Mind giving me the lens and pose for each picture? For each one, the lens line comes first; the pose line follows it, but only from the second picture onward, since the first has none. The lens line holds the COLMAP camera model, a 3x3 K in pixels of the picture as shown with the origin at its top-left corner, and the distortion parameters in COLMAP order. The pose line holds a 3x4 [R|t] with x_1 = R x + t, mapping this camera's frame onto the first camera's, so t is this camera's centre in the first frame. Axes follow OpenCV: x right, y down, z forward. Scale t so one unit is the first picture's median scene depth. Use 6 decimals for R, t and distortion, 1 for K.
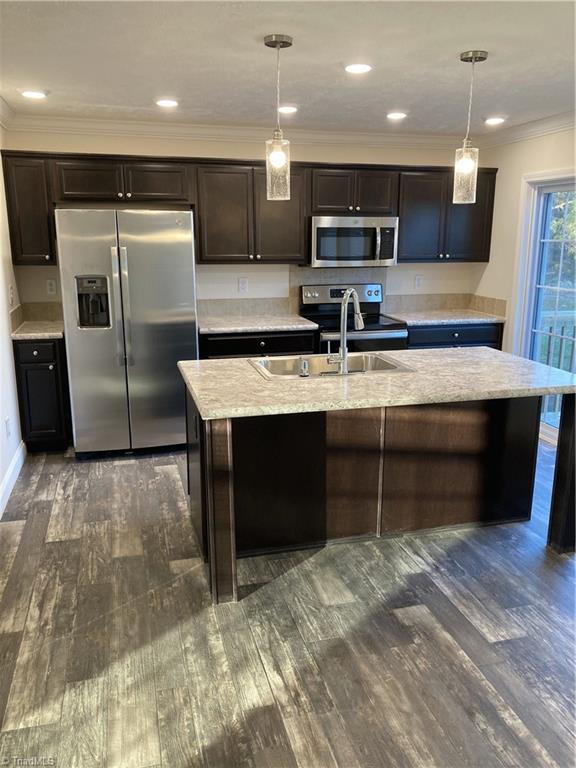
lens RADIAL K [[625.5, 0, 288.0], [0, 625.5, 384.0], [0, 0, 1]] dist [0.001292, 0.001988]
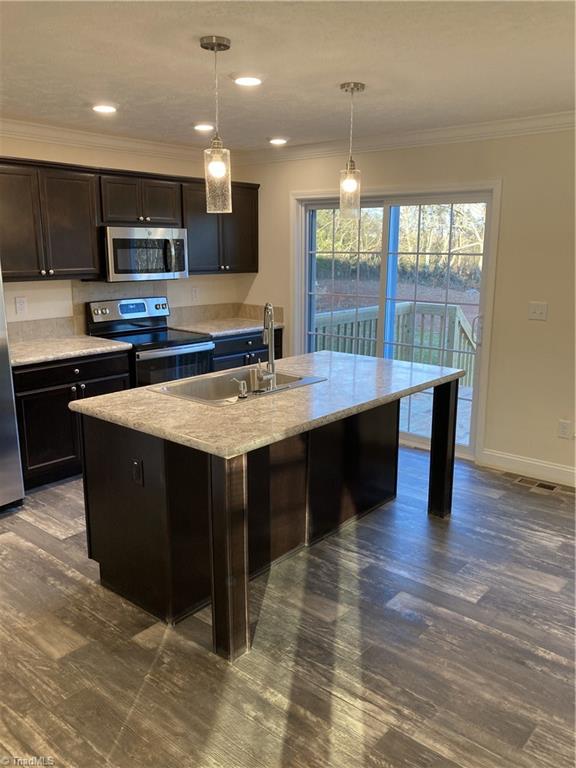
lens RADIAL K [[631.3, 0, 294.3], [0, 631.3, 377.6], [0, 0, 1]] dist [0.008497, 0.002640]
pose [[0.820951, -0.115080, 0.559281, -0.429904], [0.128429, 0.991597, 0.015519, -0.045603], [-0.556368, 0.059087, 0.828833, 0.154577]]
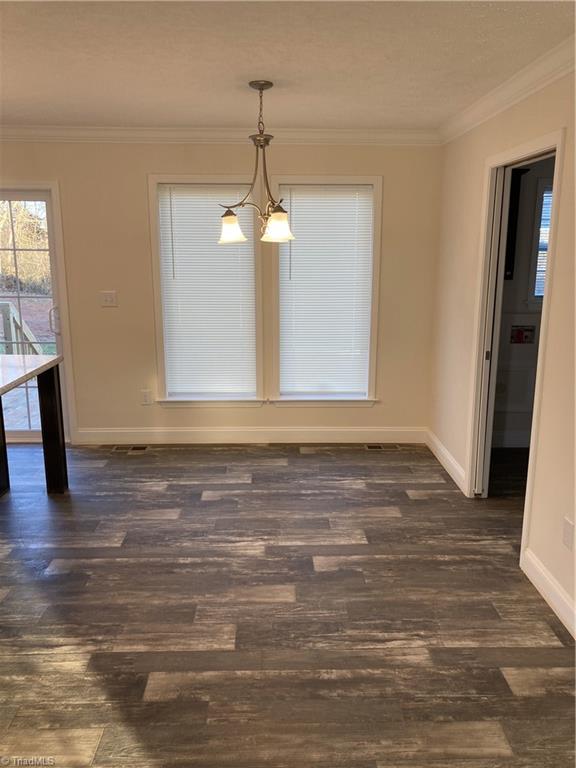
lens RADIAL K [[631.3, 0, 294.3], [0, 631.3, 377.6], [0, 0, 1]] dist [0.008497, 0.002640]
pose [[0.232770, -0.203727, 0.950954, -0.633291], [0.221595, 0.963202, 0.152110, -0.048623], [-0.946950, 0.175320, 0.269350, 0.166136]]
